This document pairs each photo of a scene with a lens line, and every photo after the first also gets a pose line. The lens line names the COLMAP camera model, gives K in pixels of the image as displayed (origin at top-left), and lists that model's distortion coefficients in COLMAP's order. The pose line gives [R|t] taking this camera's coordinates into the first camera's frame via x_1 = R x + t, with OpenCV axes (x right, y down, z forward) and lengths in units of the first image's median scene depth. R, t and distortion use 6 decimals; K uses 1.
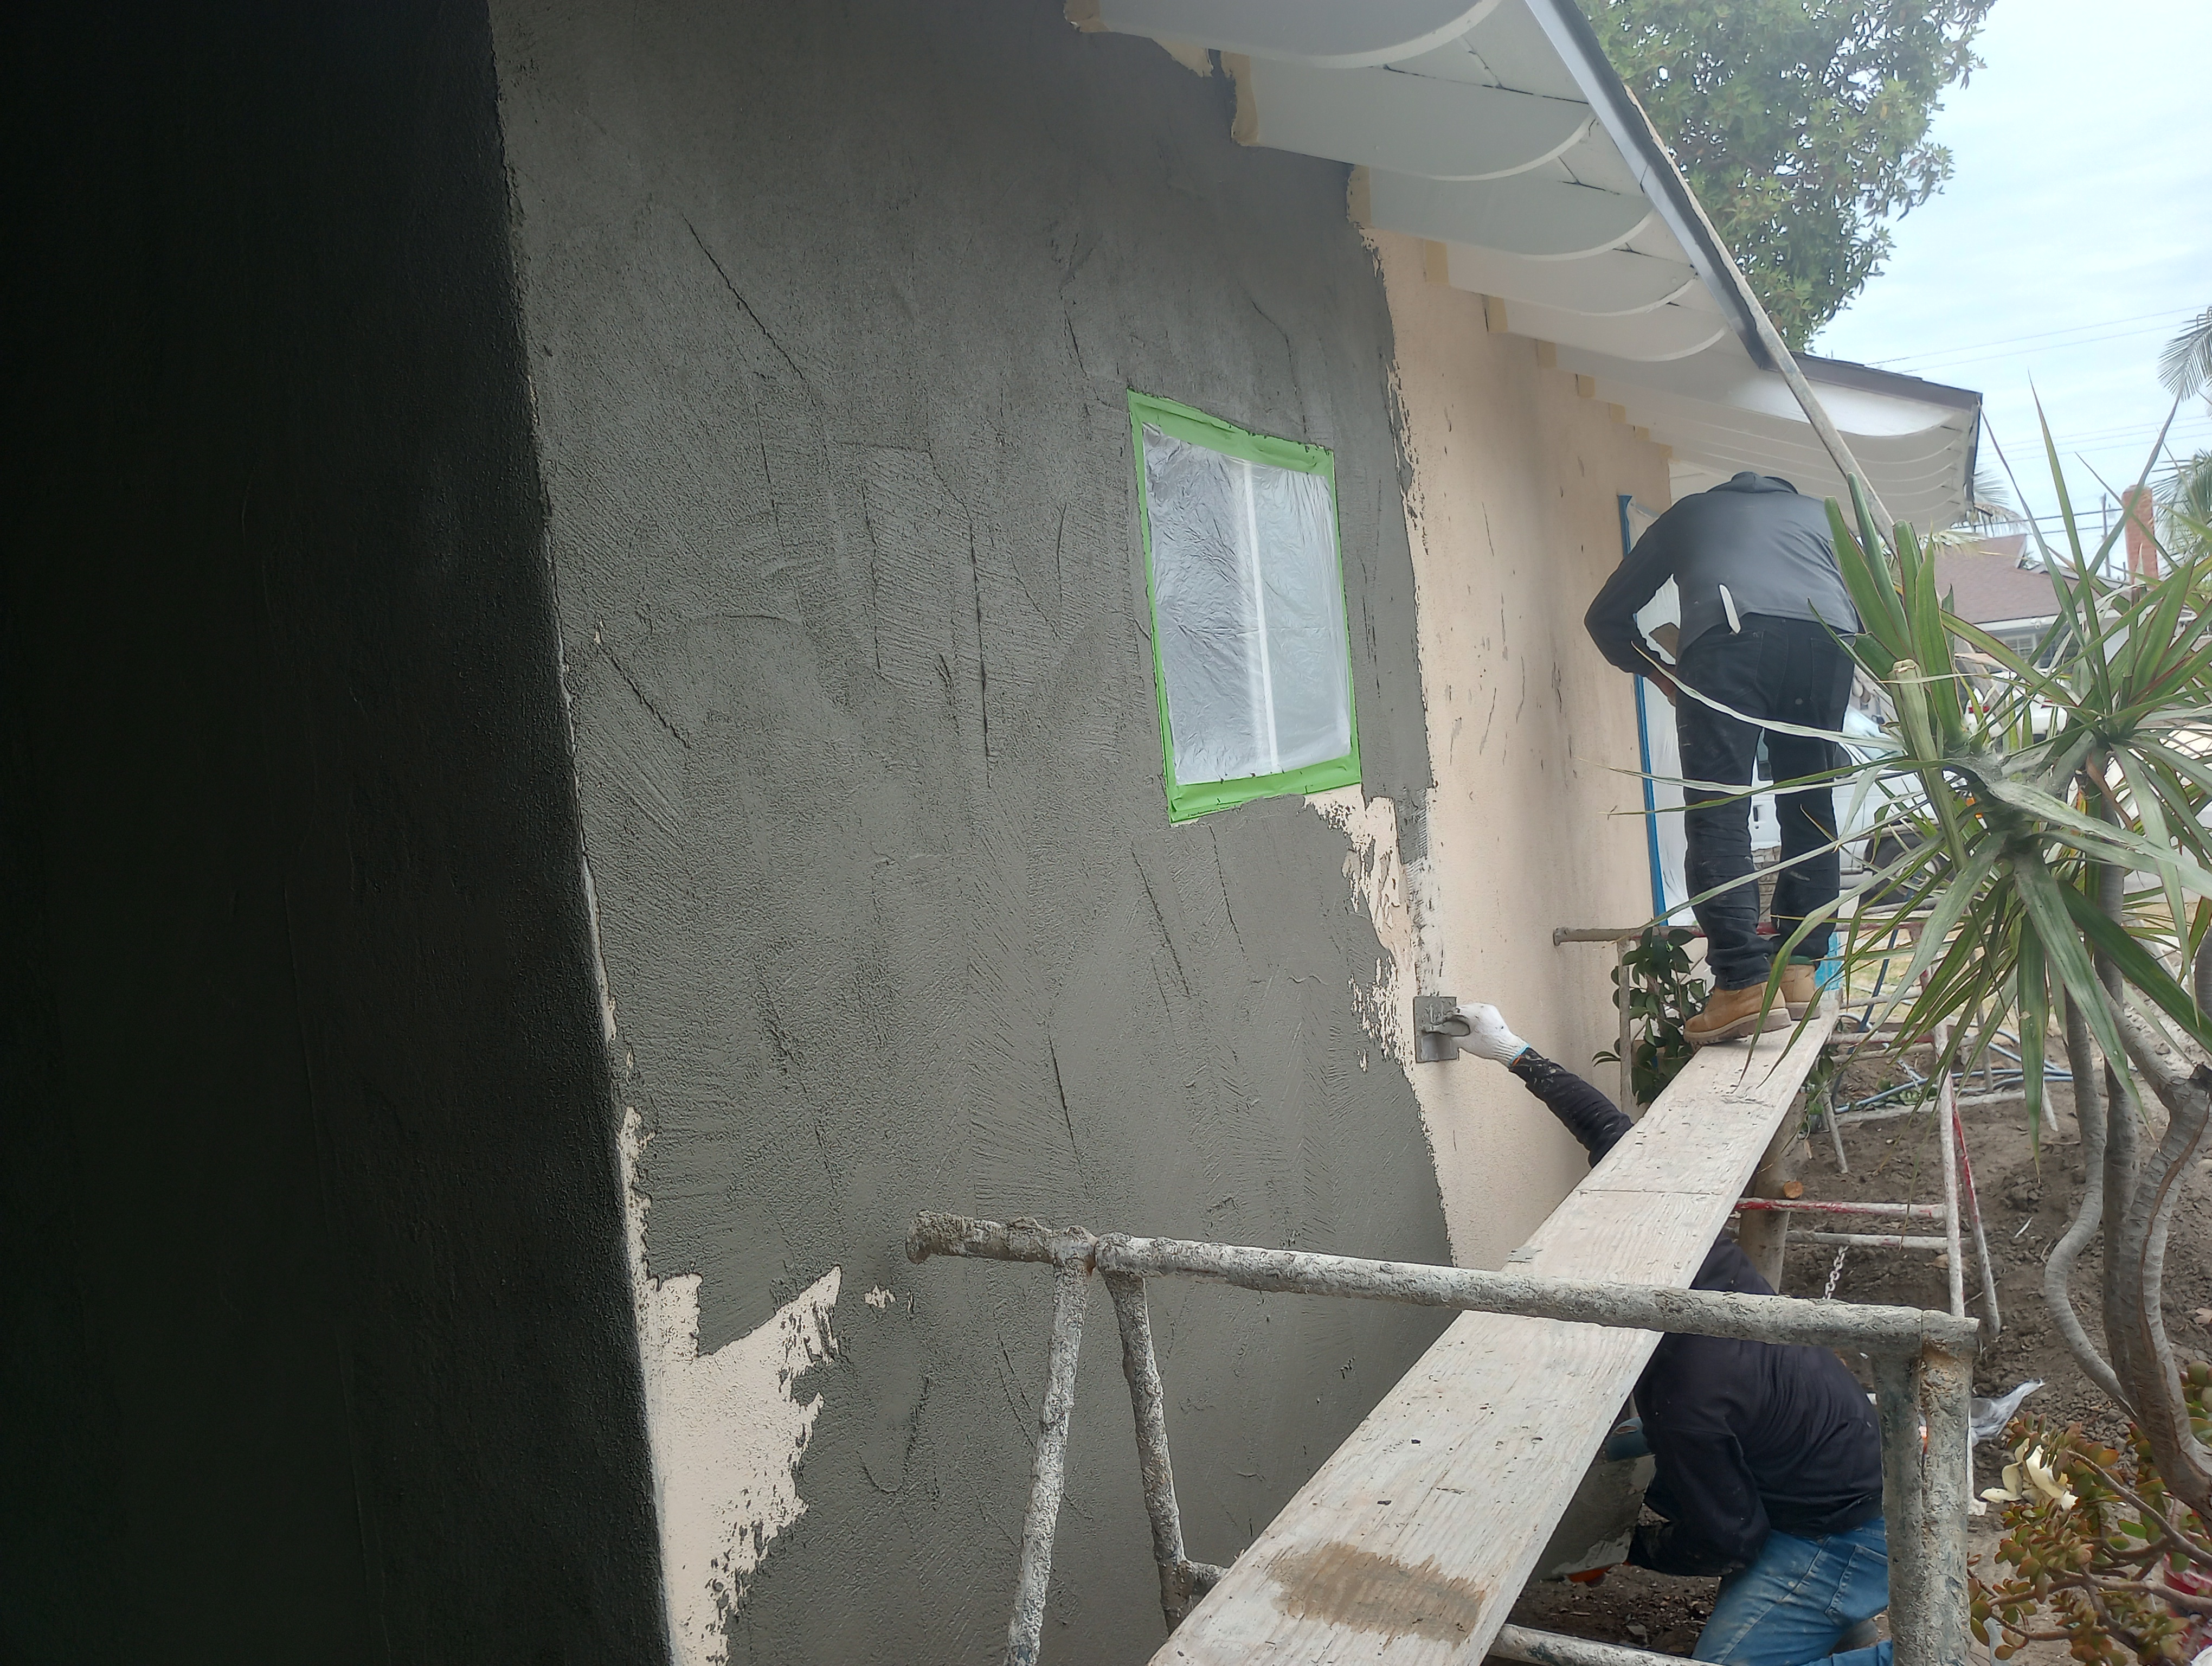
lens RADIAL K [[1845.1, 0, 1159.3], [0, 1845.1, 805.0], [0, 0, 1]] dist [0.018979, -0.002033]
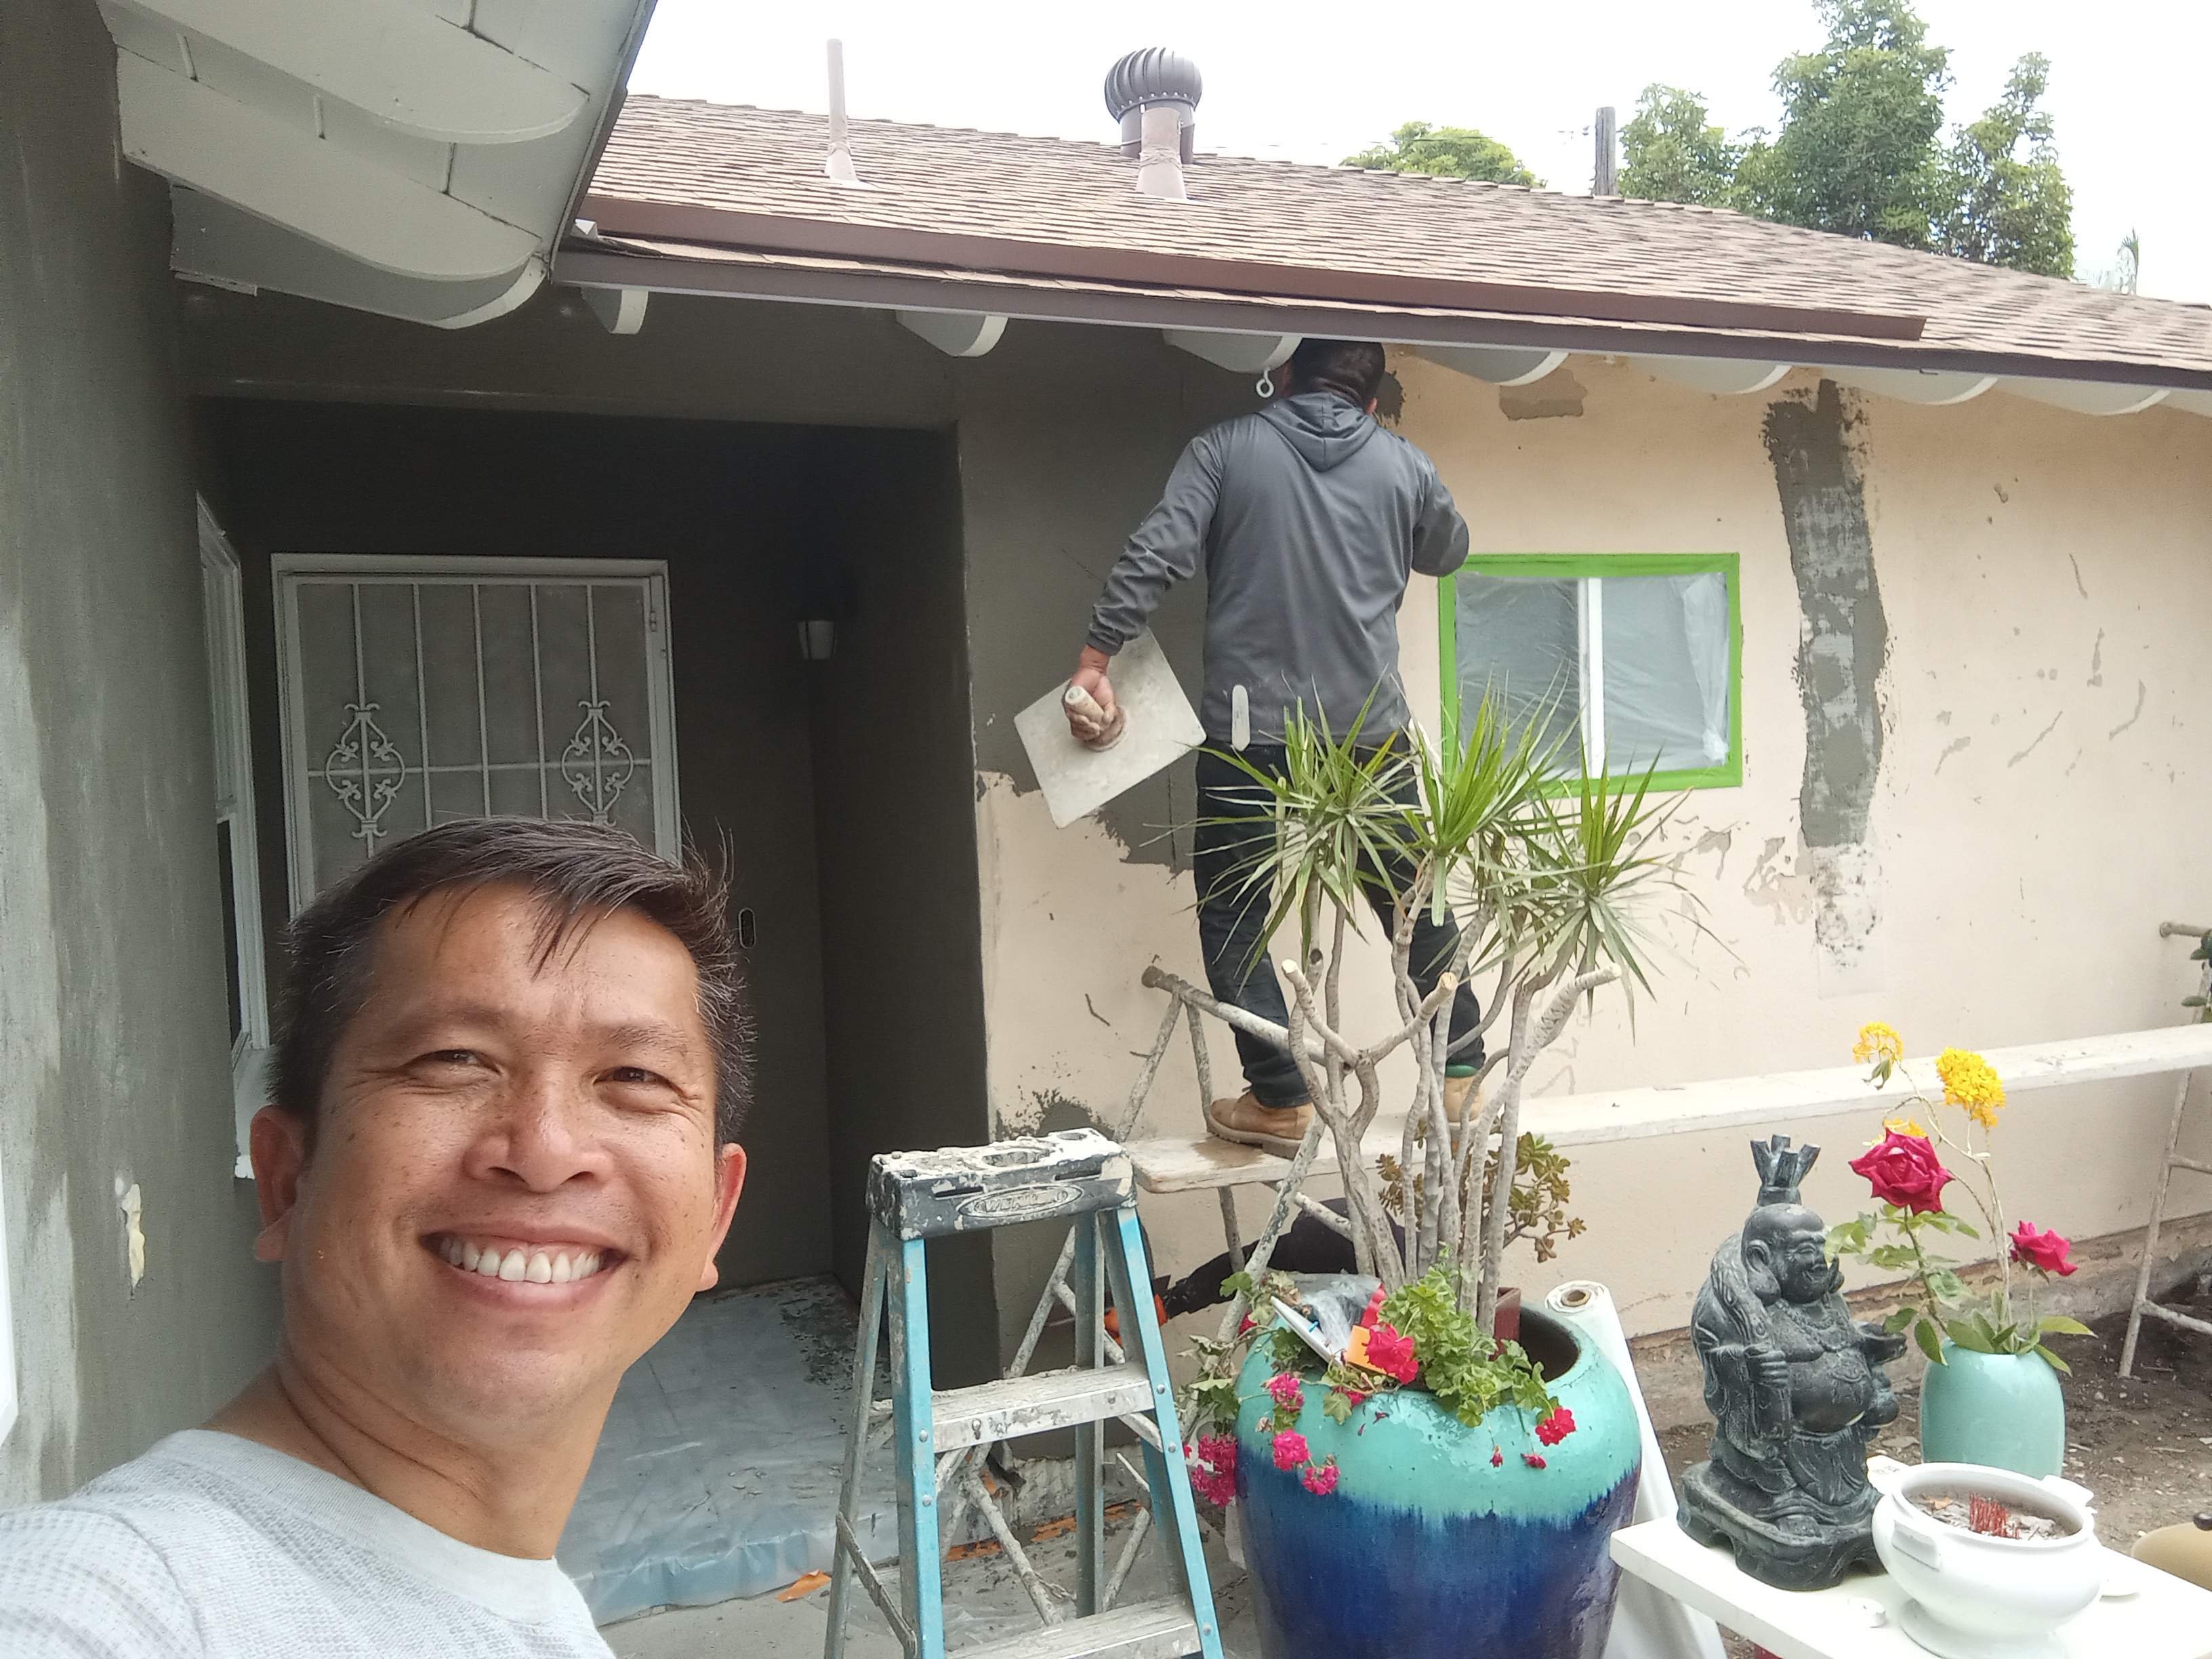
lens RADIAL K [[1713.1, 0, 1106.0], [0, 1713.1, 829.5], [0, 0, 1]] dist [-0.021212, -0.002067]
pose [[0.734223, 0.106499, -0.670503, 1.343620], [-0.057559, 0.993828, 0.094826, -0.159448], [0.676464, -0.031030, 0.735822, -0.642700]]
